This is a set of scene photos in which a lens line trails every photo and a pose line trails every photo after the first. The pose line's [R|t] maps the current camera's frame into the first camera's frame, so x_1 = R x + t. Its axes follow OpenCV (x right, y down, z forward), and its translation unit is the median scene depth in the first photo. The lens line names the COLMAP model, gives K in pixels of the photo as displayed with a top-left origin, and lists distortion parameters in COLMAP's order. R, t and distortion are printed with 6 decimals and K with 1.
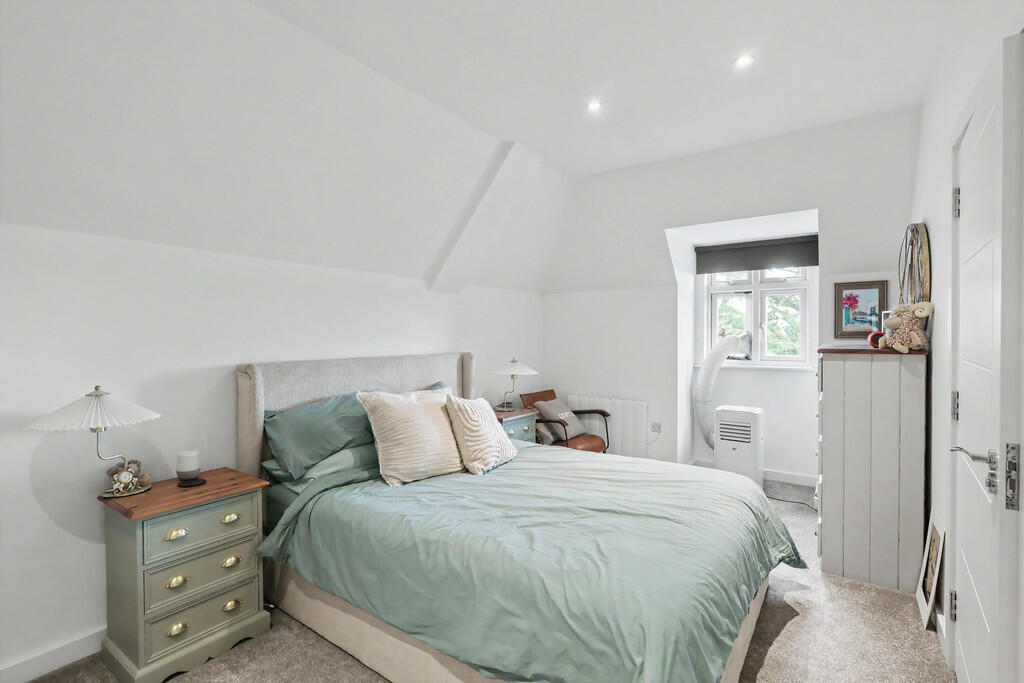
lens RADIAL K [[466.8, 0, 514.3], [0, 466.8, 339.2], [0, 0, 1]] dist [-0.001033, -0.000070]
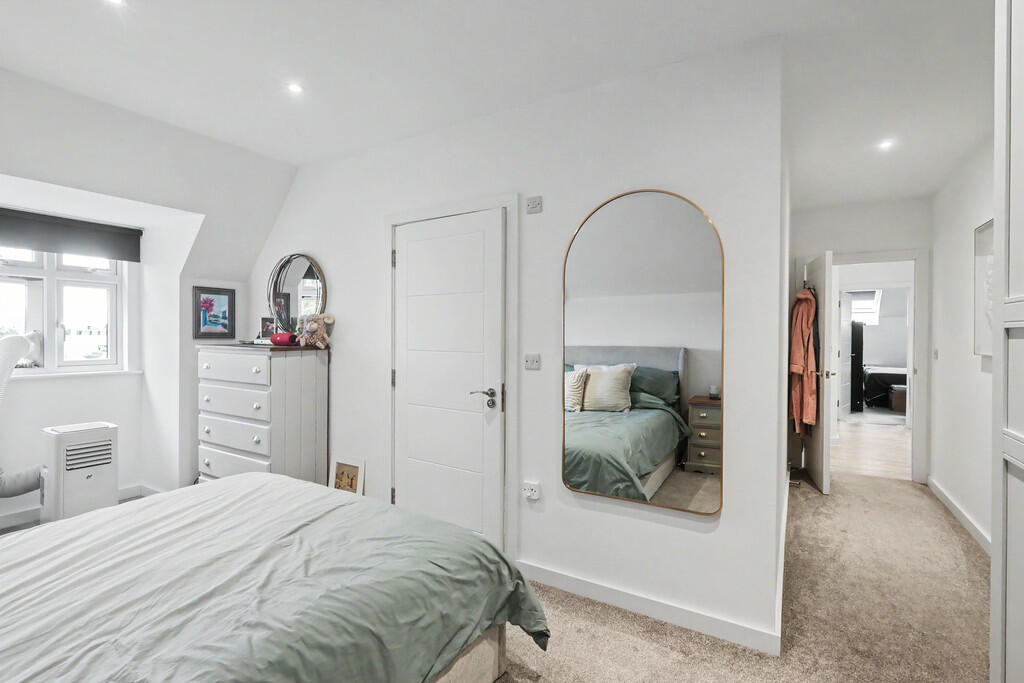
lens RADIAL K [[466.8, 0, 514.3], [0, 466.8, 339.2], [0, 0, 1]] dist [-0.001033, -0.000070]
pose [[-0.056605, -0.005347, 0.998382, -0.572676], [0.004840, 0.999972, 0.005630, -0.004788], [-0.998385, 0.005151, -0.056577, 0.489180]]
